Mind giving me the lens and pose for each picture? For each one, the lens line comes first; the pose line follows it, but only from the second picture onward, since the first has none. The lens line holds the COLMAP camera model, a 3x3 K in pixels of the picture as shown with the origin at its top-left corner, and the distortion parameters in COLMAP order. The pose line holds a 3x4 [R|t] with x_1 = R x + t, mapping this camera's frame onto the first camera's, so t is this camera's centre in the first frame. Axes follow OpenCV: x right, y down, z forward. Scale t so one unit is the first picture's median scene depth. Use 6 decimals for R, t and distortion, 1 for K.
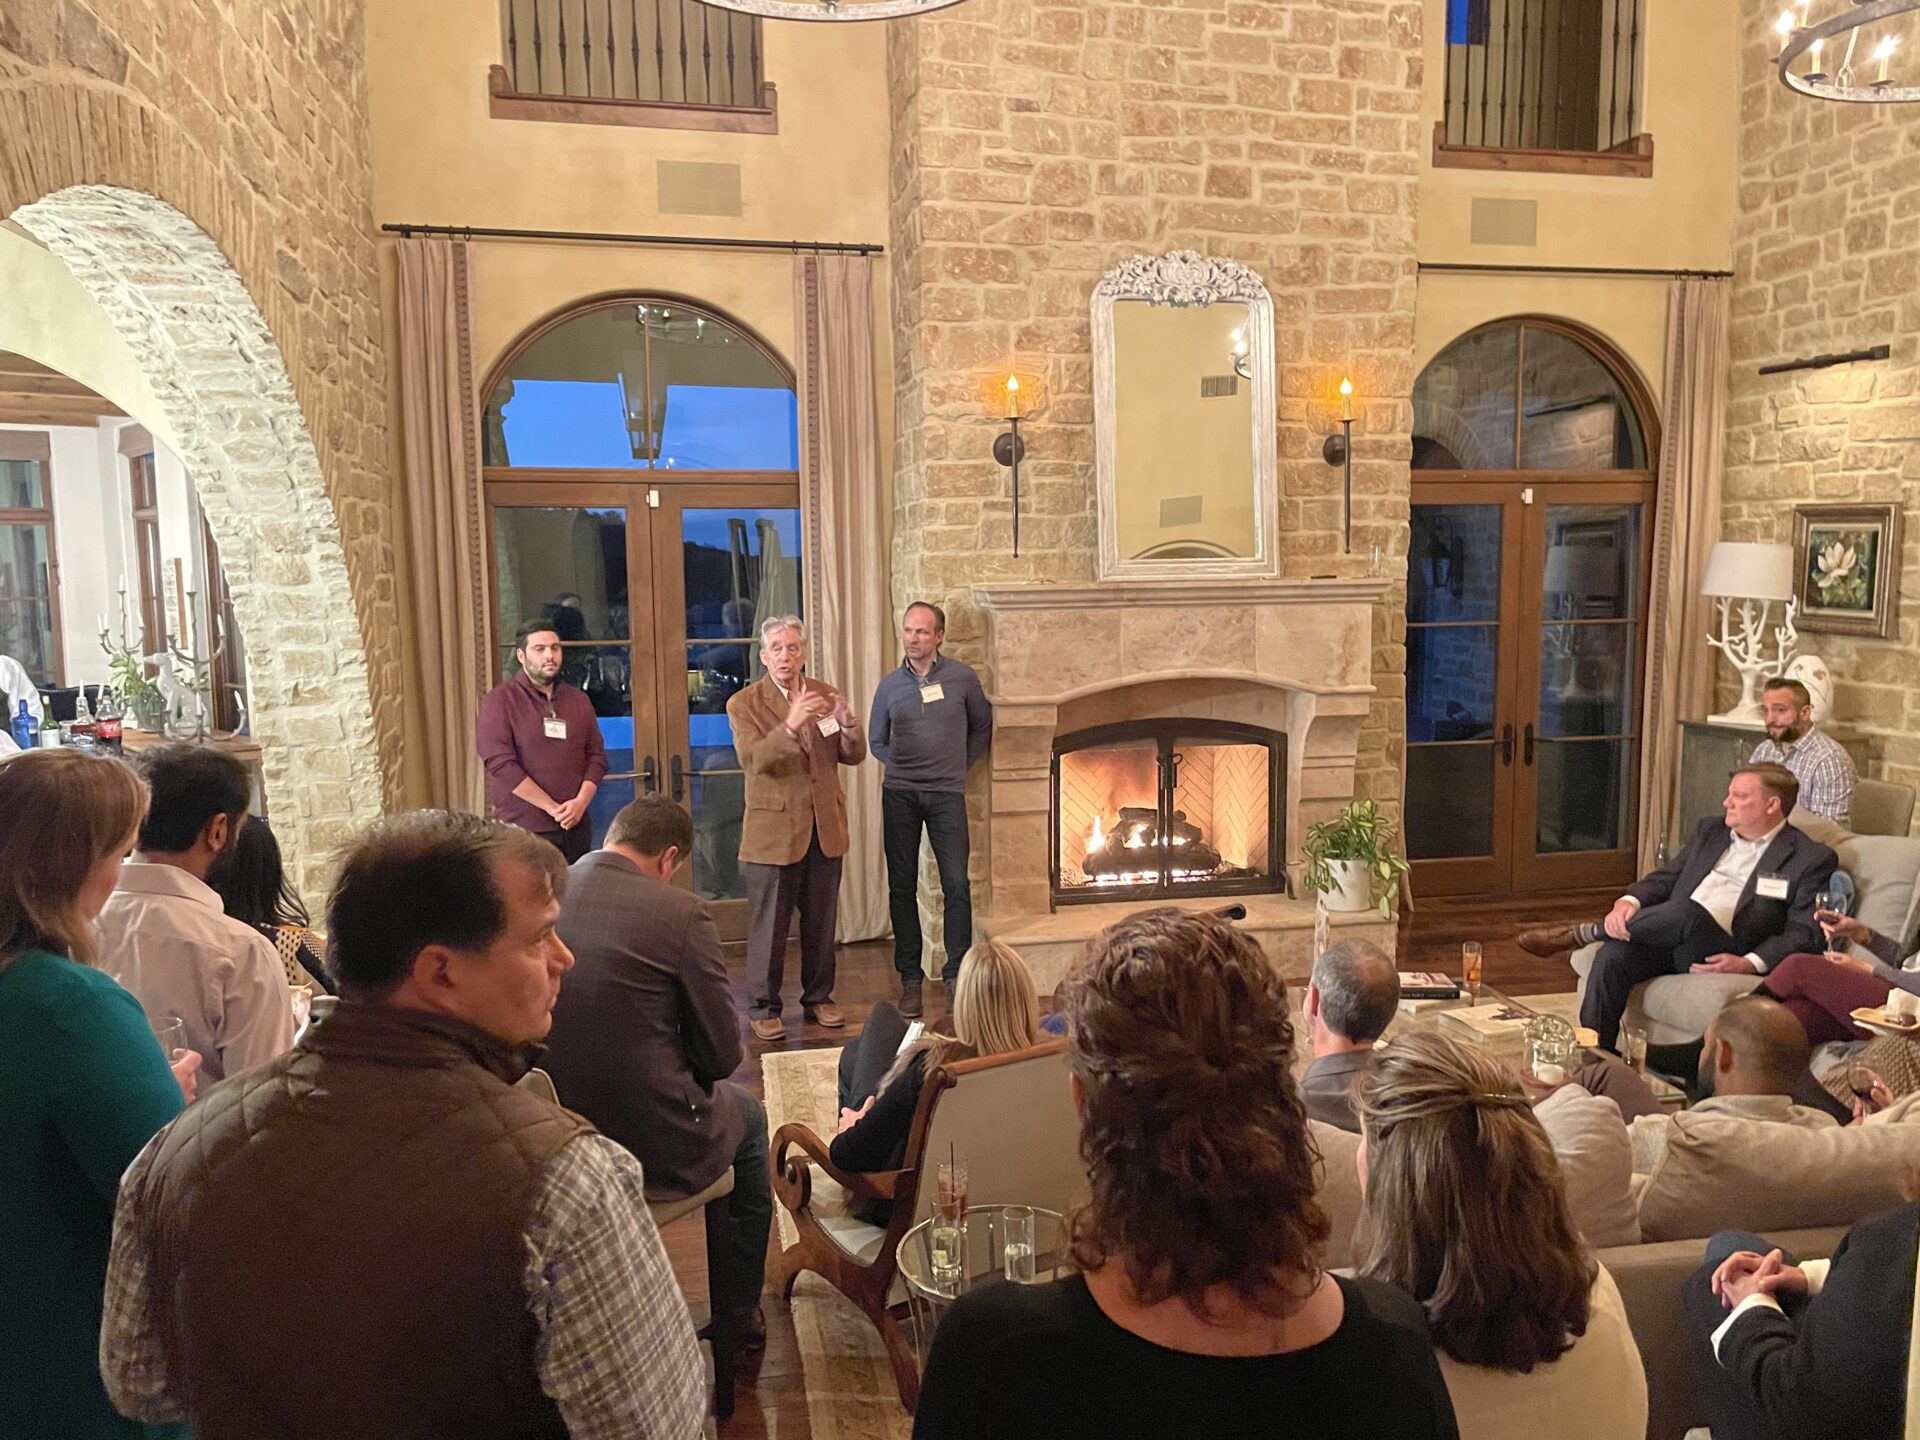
lens RADIAL K [[1451.5, 0, 966.2], [0, 1451.5, 723.3], [0, 0, 1]] dist [0.091701, -0.119337]
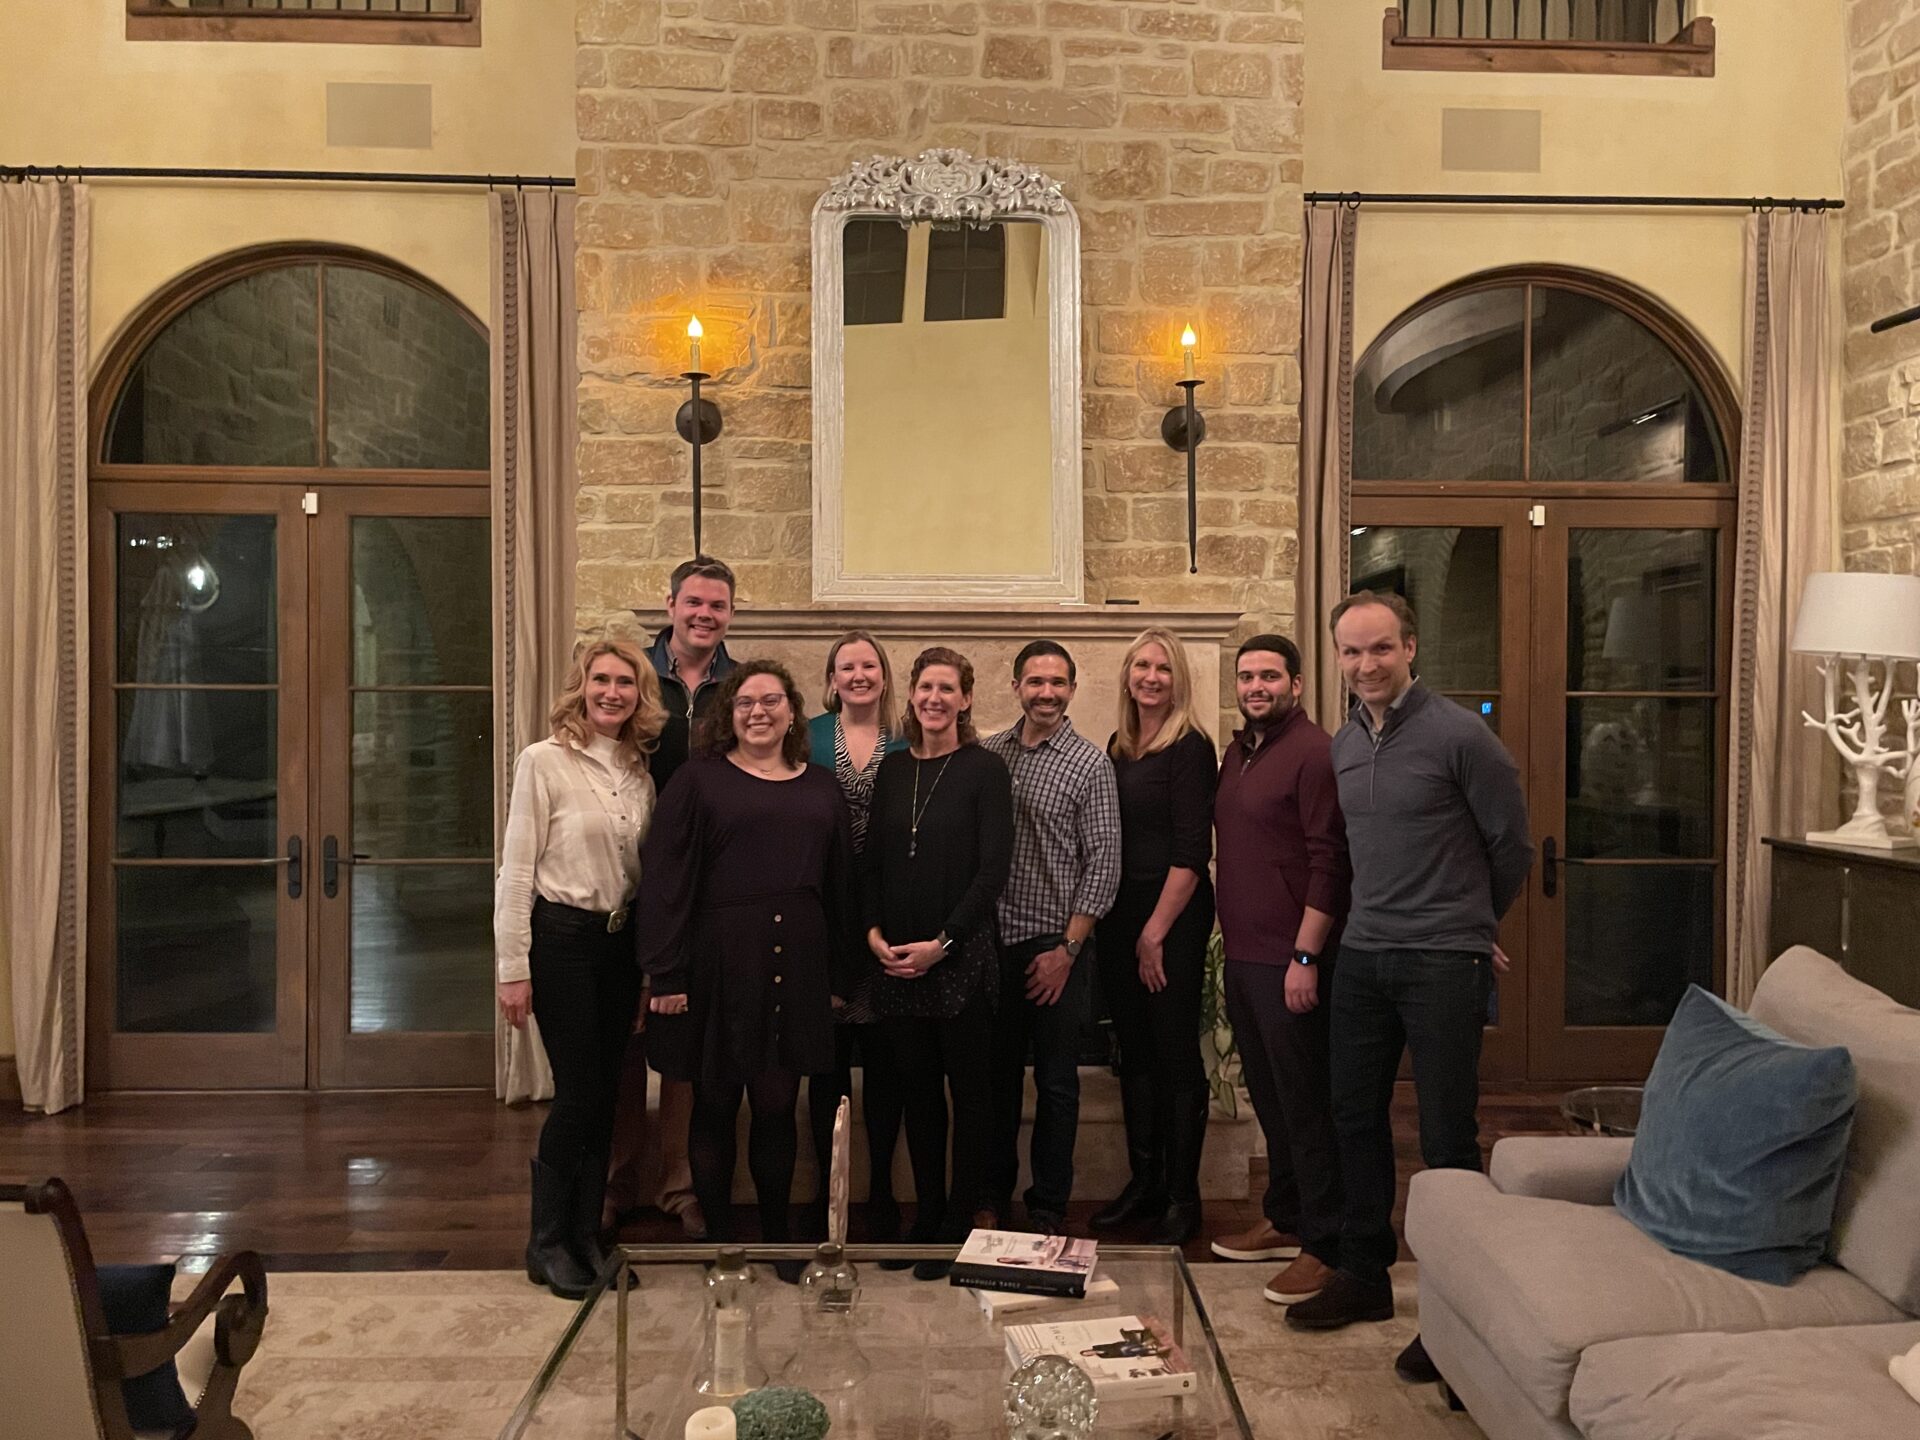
lens RADIAL K [[1451.5, 0, 969.4], [0, 1451.5, 706.0], [0, 0, 1]] dist [0.091701, -0.119337]
pose [[0.984798, 0.018097, -0.172759, 0.279012], [-0.034100, 0.995347, -0.090119, 0.012893], [0.170324, 0.094640, 0.980833, 0.311689]]
